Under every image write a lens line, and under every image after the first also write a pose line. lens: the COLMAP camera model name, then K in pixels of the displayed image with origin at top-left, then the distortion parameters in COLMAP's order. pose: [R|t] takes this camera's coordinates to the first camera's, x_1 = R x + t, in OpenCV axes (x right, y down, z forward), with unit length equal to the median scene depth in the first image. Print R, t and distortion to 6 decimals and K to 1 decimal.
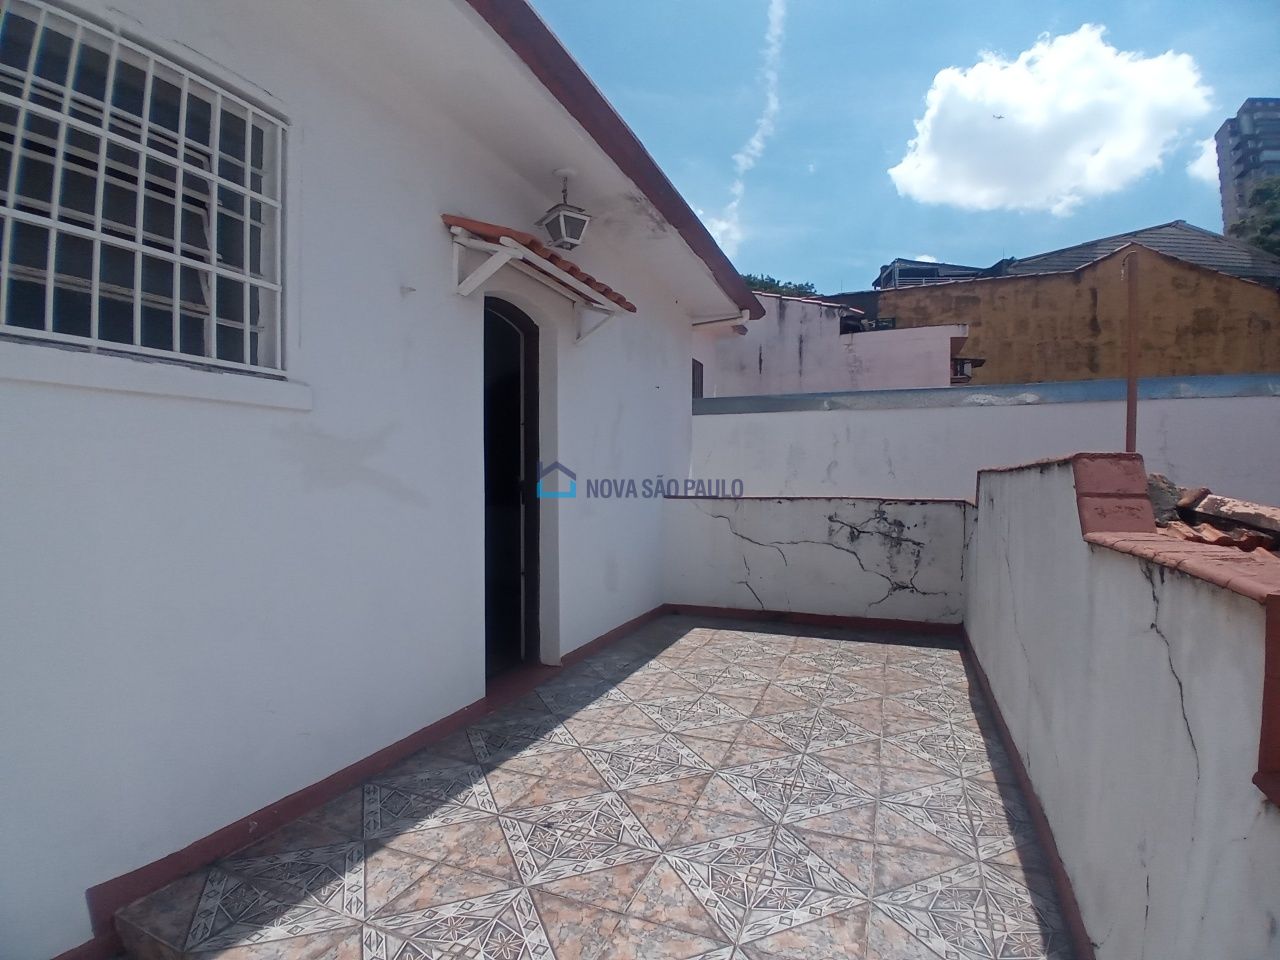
lens RADIAL K [[639.9, 0, 637.7], [0, 639.9, 476.6], [0, 0, 1]] dist [-0.044482, -0.006447]
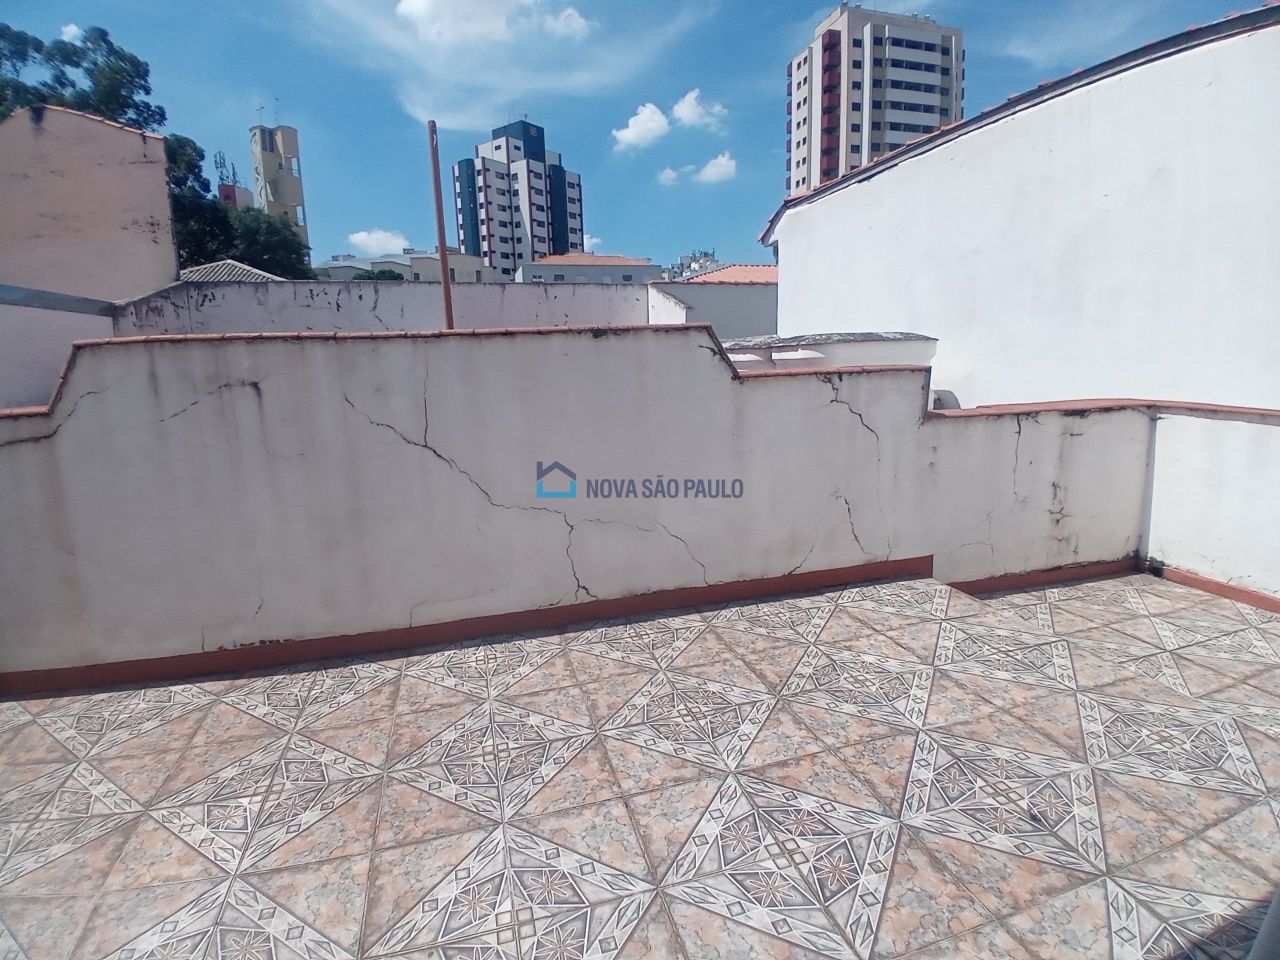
lens RADIAL K [[639.9, 0, 631.8], [0, 639.9, 481.1], [0, 0, 1]] dist [-0.044482, -0.006447]
pose [[-0.612718, -0.139275, 0.777933, -0.335801], [0.029089, 0.979707, 0.198311, 0.025180], [-0.789766, 0.144138, -0.596233, 1.639975]]
